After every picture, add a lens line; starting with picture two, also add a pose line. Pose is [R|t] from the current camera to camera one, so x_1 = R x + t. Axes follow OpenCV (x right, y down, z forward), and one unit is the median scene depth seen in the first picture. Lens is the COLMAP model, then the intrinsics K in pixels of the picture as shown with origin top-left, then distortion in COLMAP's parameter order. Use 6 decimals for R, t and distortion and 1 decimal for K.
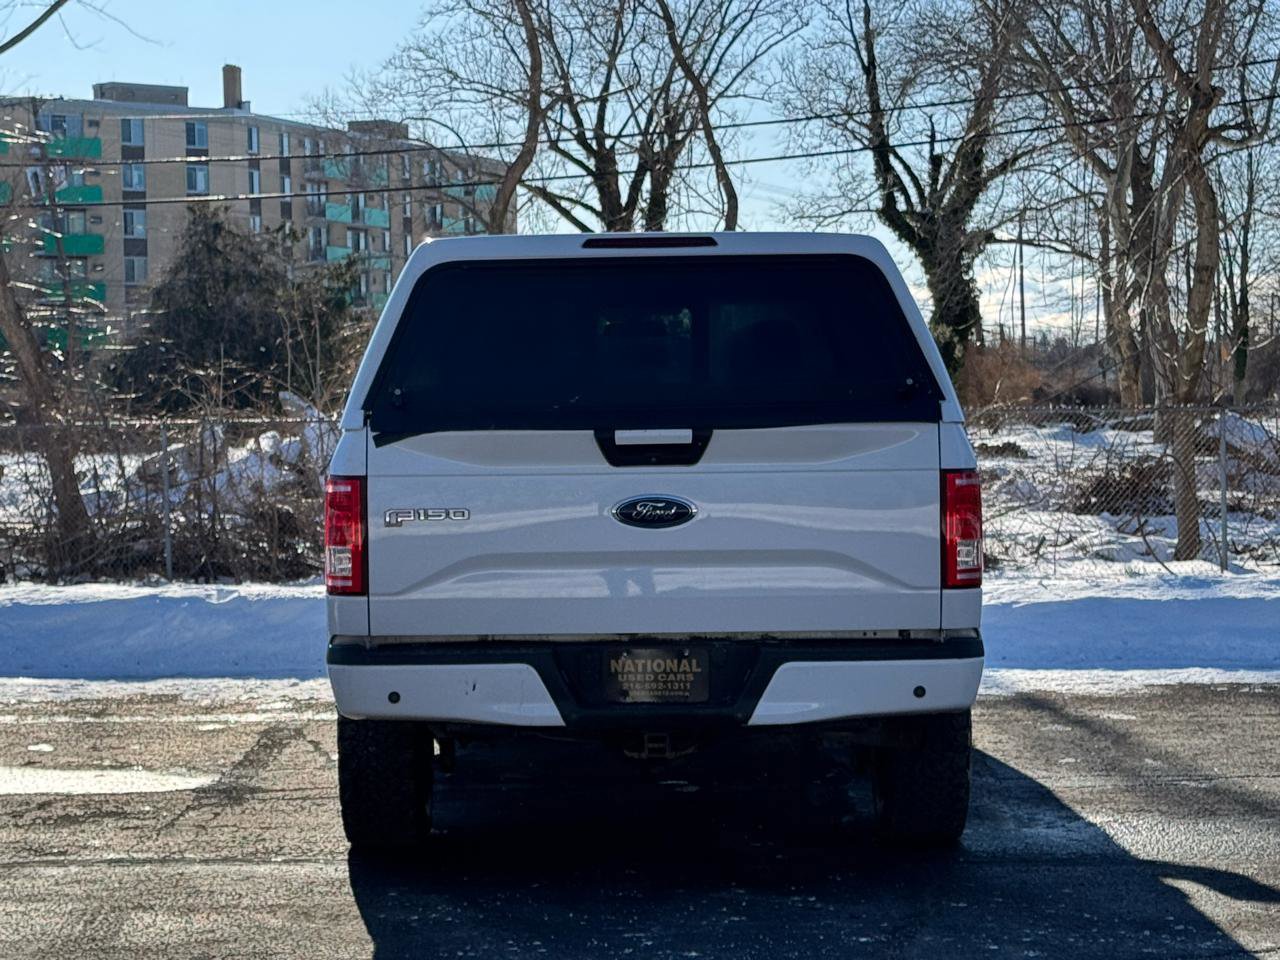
lens RADIAL K [[3067.0, 0, 636.6], [0, 3067.0, 480.2], [0, 0, 1]] dist [0.126049, 0.000000]
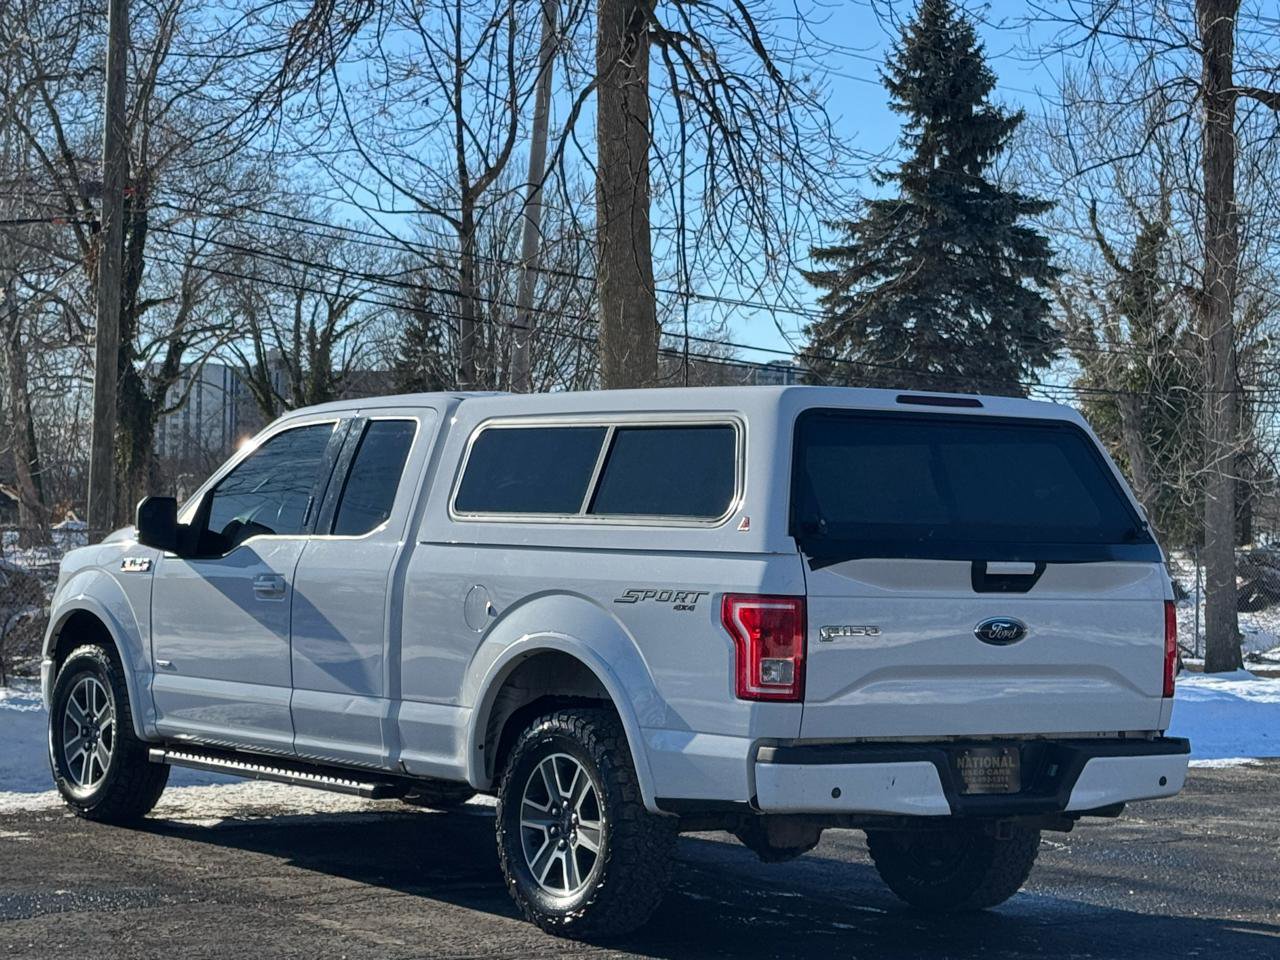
lens RADIAL K [[3067.0, 0, 667.2], [0, 3067.0, 496.5], [0, 0, 1]] dist [0.126049, 0.000000]
pose [[0.795324, 0.040060, 0.604859, -0.813070], [-0.019555, 0.998990, -0.040452, 0.008757], [-0.605869, 0.020344, 0.795304, 0.135705]]
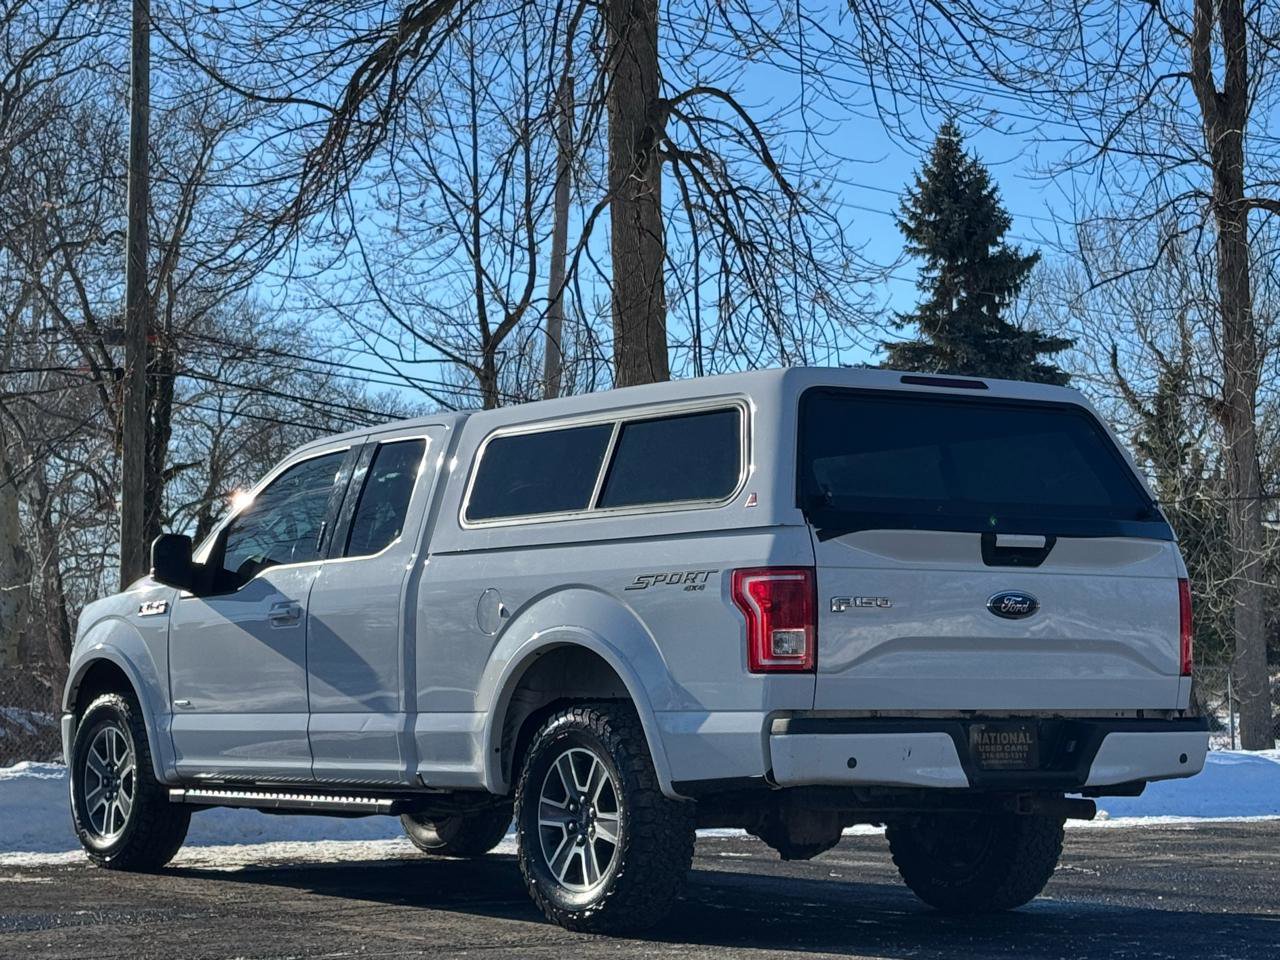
lens RADIAL K [[3067.0, 0, 645.7], [0, 3067.0, 488.9], [0, 0, 1]] dist [0.126049, 0.000000]
pose [[0.806875, 0.051057, 0.588511, -0.803494], [0.010079, 0.994923, -0.100134, 0.082439], [-0.590636, 0.086727, 0.802264, 0.132954]]
